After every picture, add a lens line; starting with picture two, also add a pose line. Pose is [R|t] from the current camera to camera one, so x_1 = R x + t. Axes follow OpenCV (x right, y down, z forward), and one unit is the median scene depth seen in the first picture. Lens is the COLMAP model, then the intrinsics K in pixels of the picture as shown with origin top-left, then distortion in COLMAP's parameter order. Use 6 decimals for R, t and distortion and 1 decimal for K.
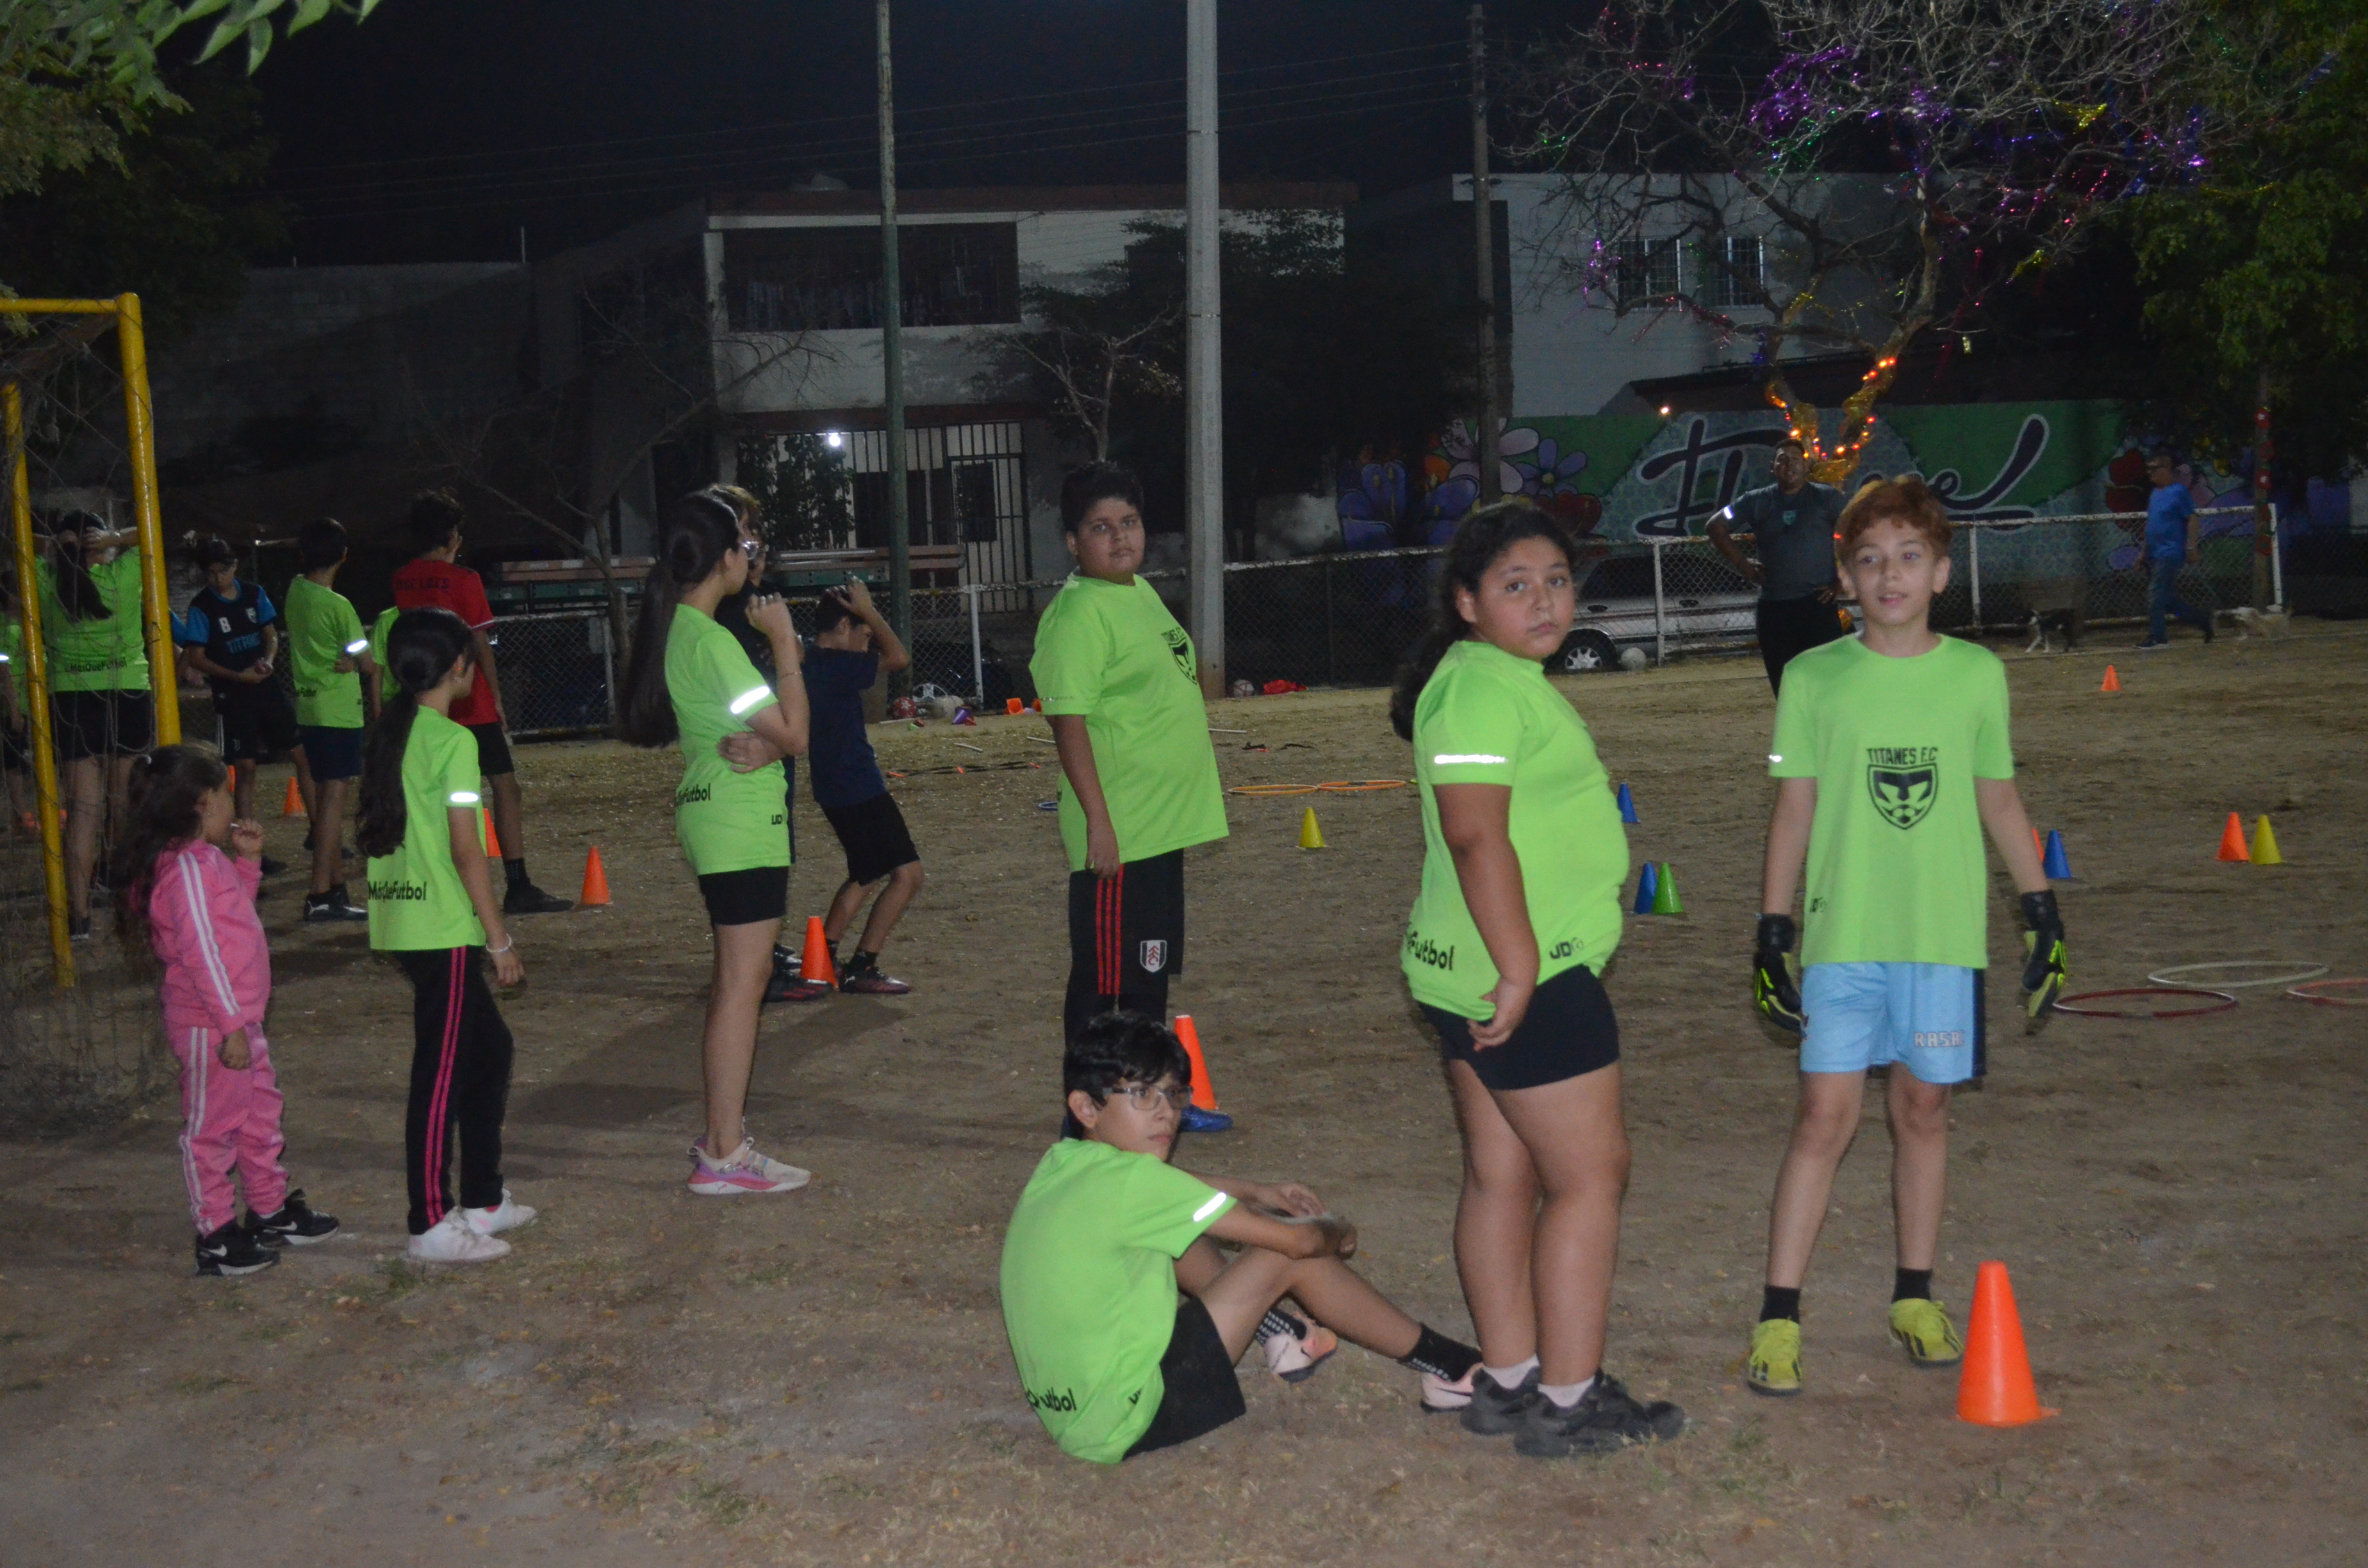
lens RADIAL K [[3604.8, 0, 1184.0], [0, 3604.8, 784.0], [0, 0, 1]] dist [-0.003049, 0.005657]
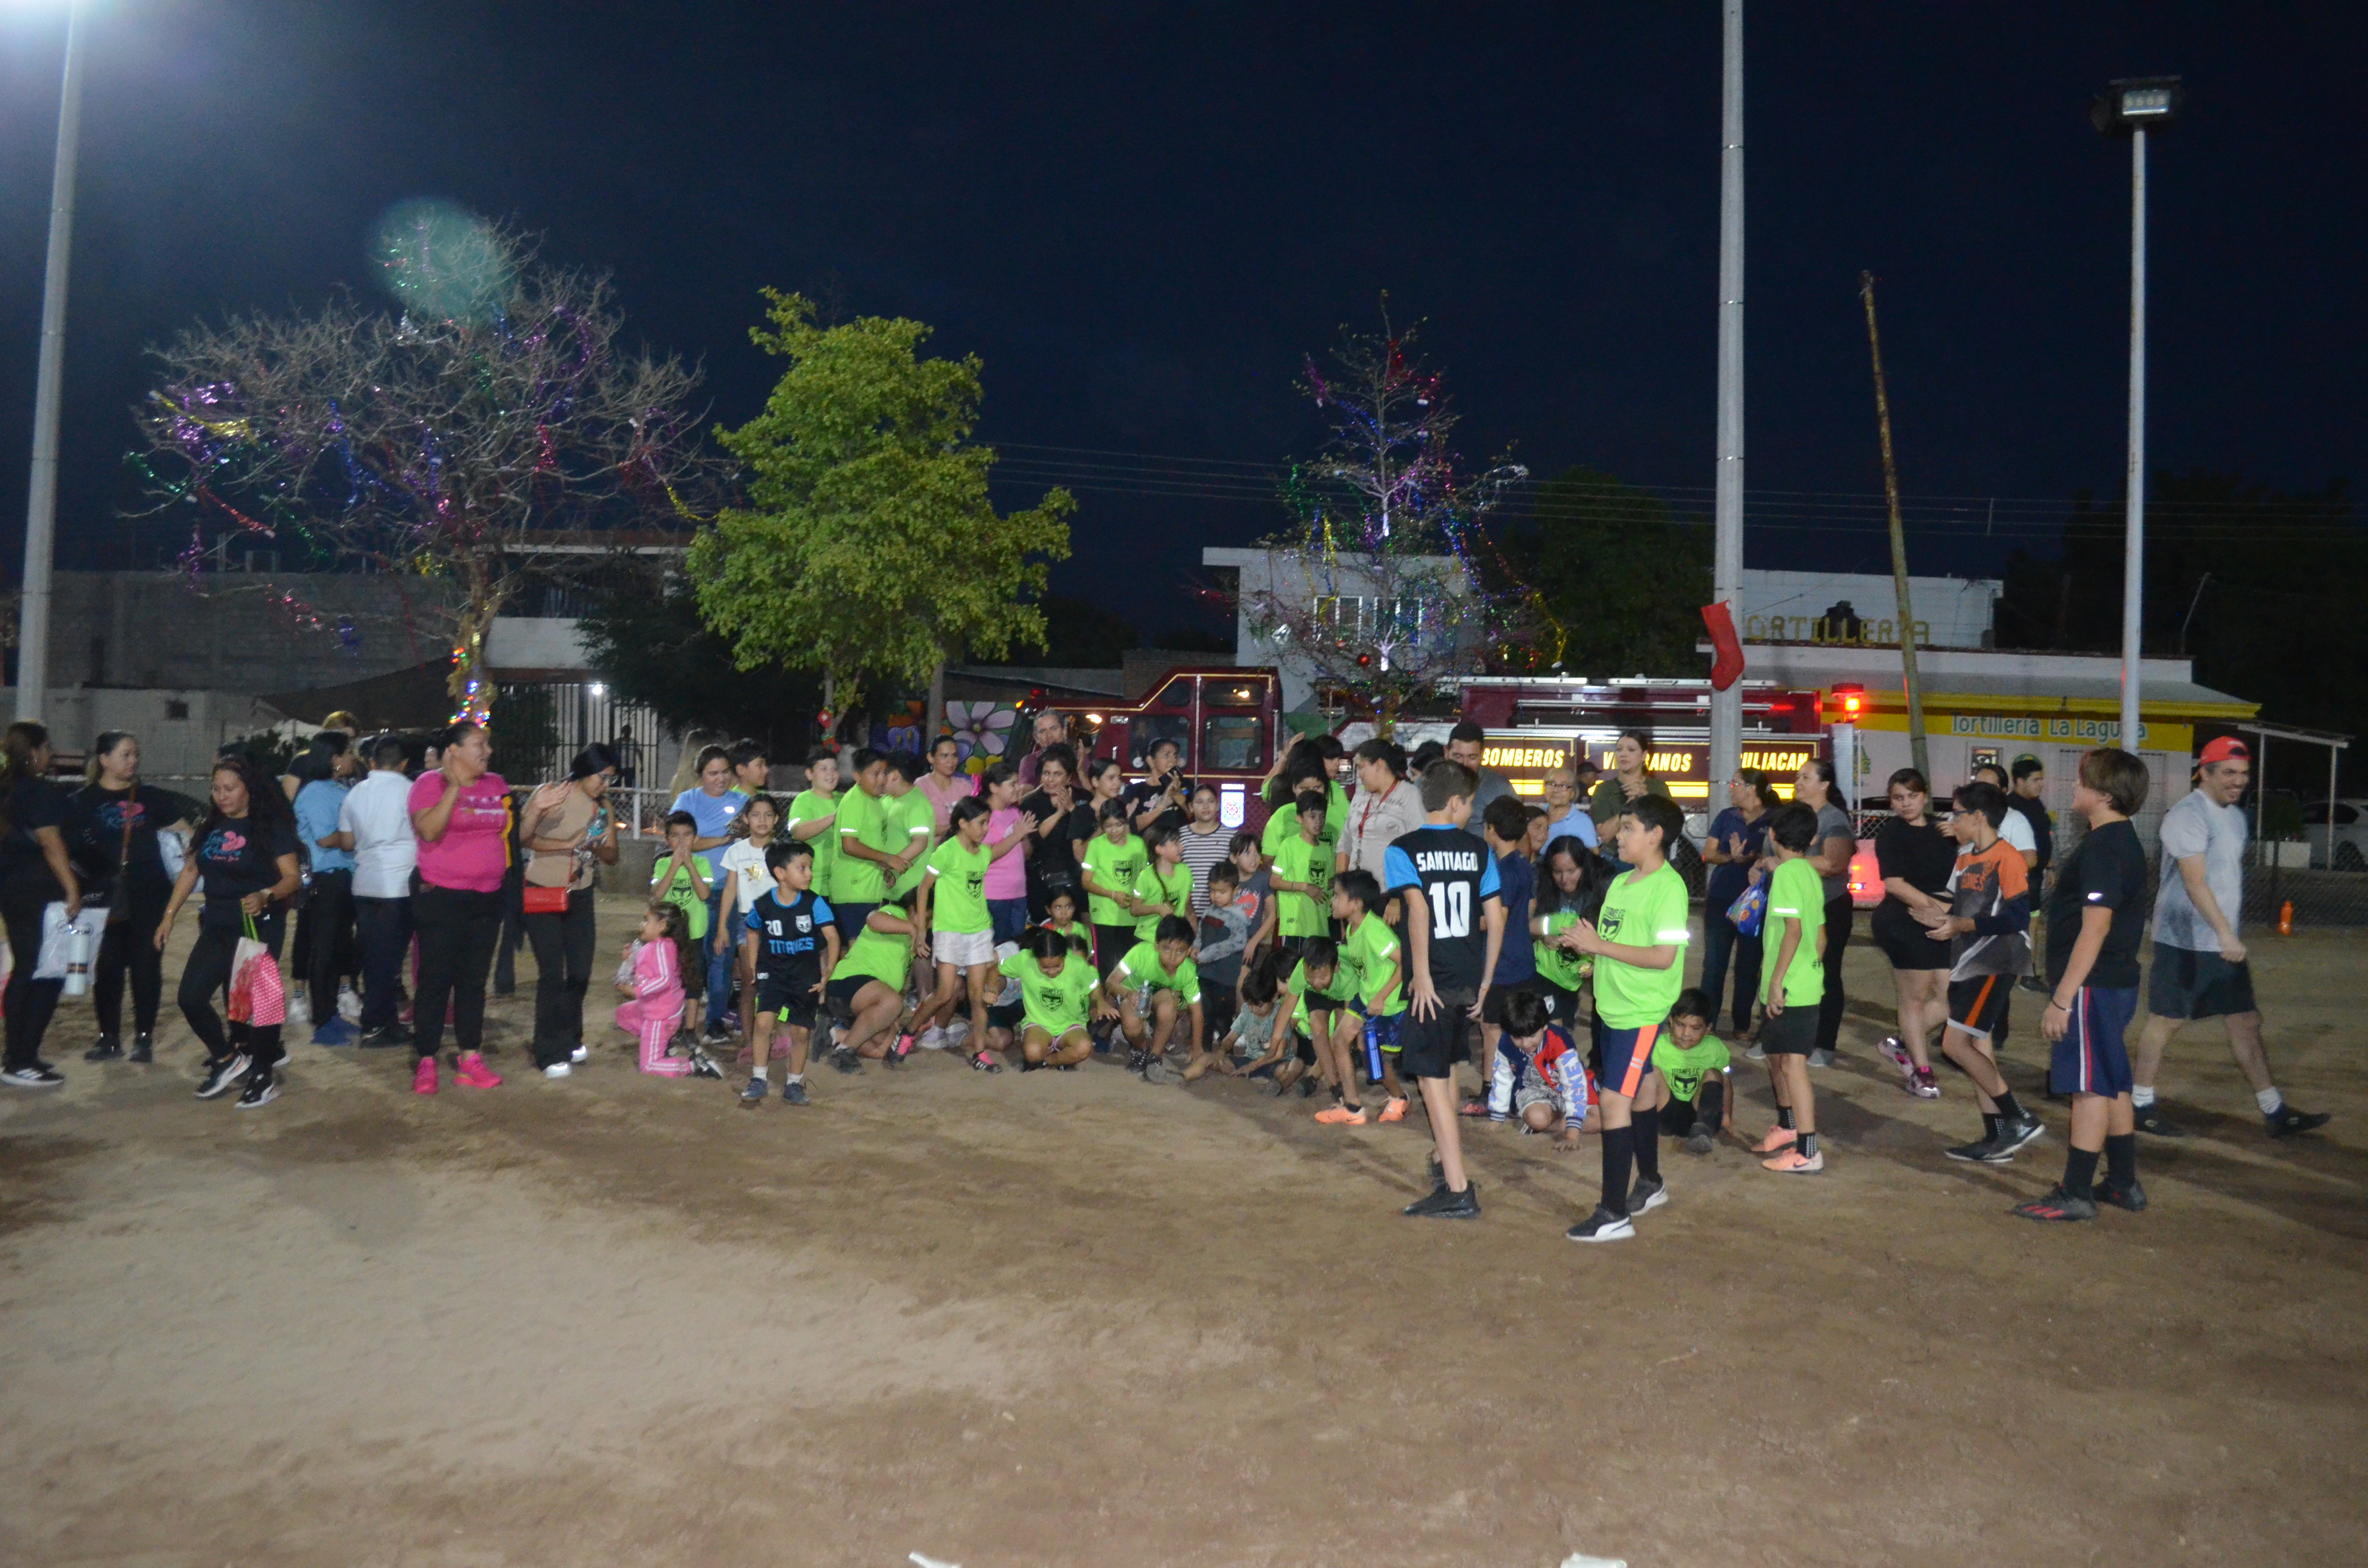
lens RADIAL K [[1875.1, 0, 1183.1], [0, 1875.1, 793.6], [0, 0, 1]] dist [-0.079100, 0.009365]
pose [[0.936207, 0.079246, -0.342399, 0.427582], [-0.097035, 0.994661, -0.035112, -0.046995], [0.337788, 0.066097, 0.938898, 0.329920]]
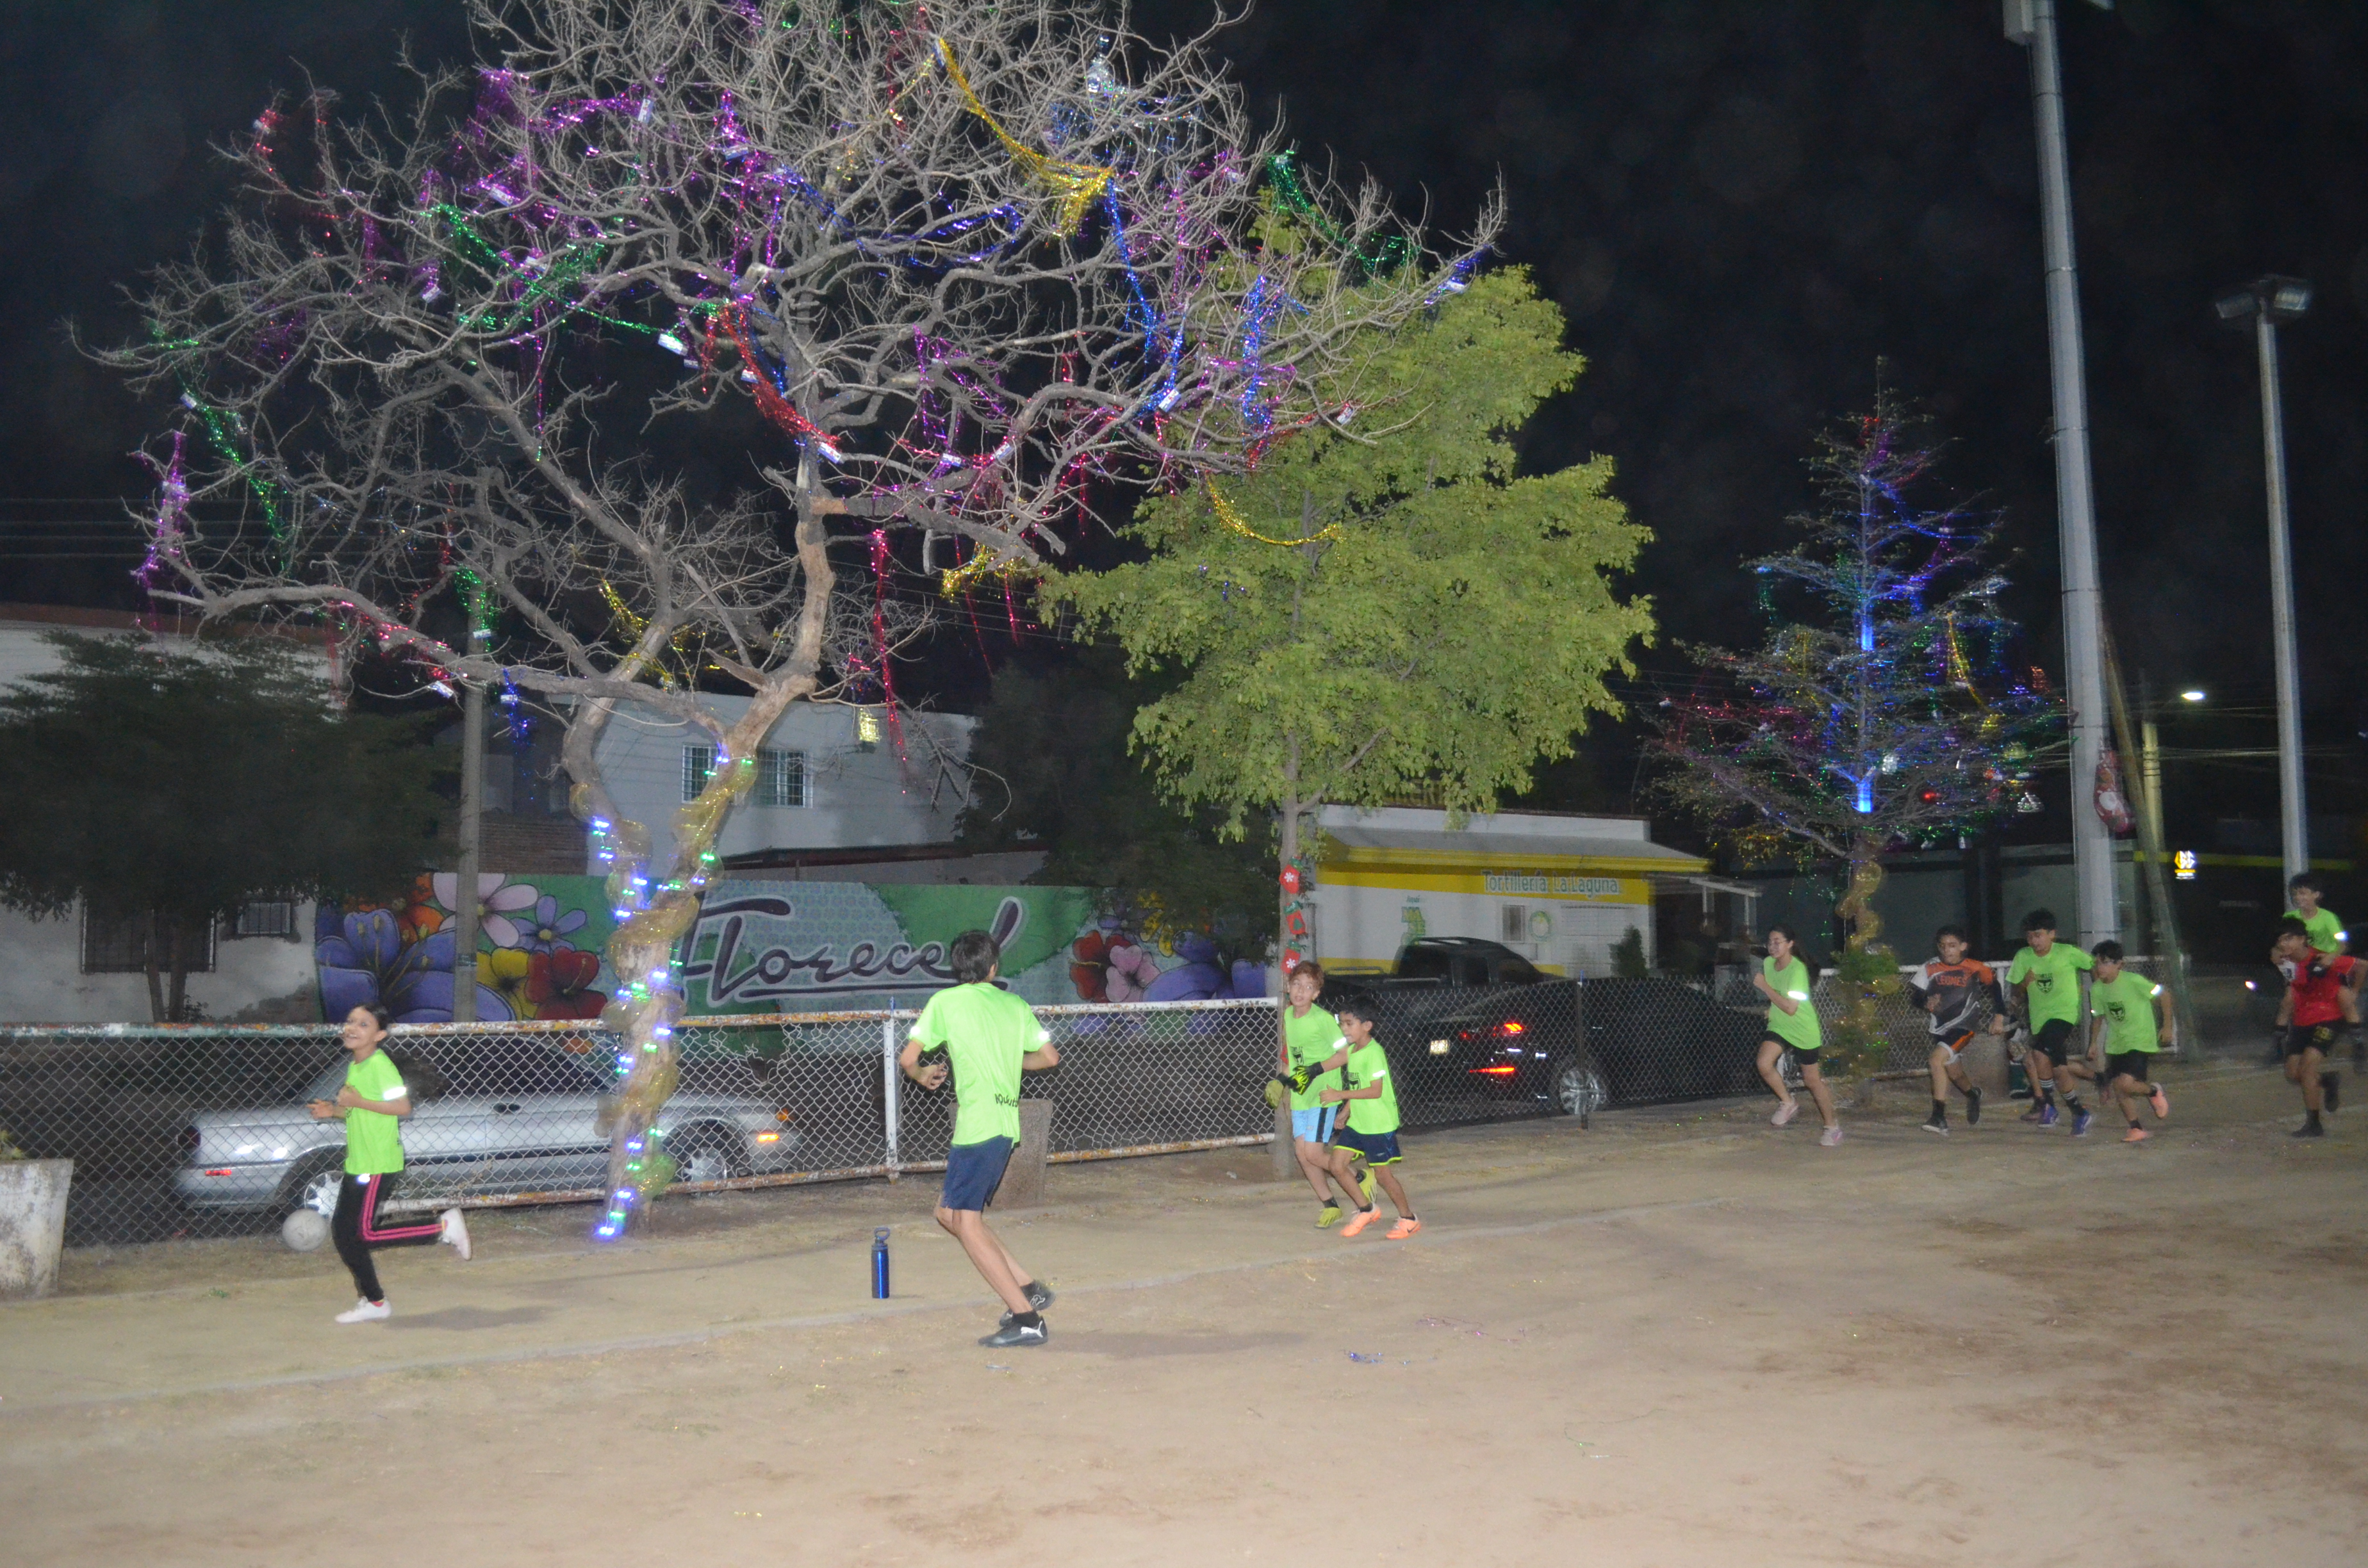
lens RADIAL K [[1875.1, 0, 1183.1], [0, 1875.1, 793.6], [0, 0, 1]] dist [-0.079100, 0.009365]
pose [[0.950694, 0.061856, 0.303899, 0.112858], [-0.010483, 0.985757, -0.167849, -0.038311], [-0.309953, 0.156387, 0.937802, 0.451422]]
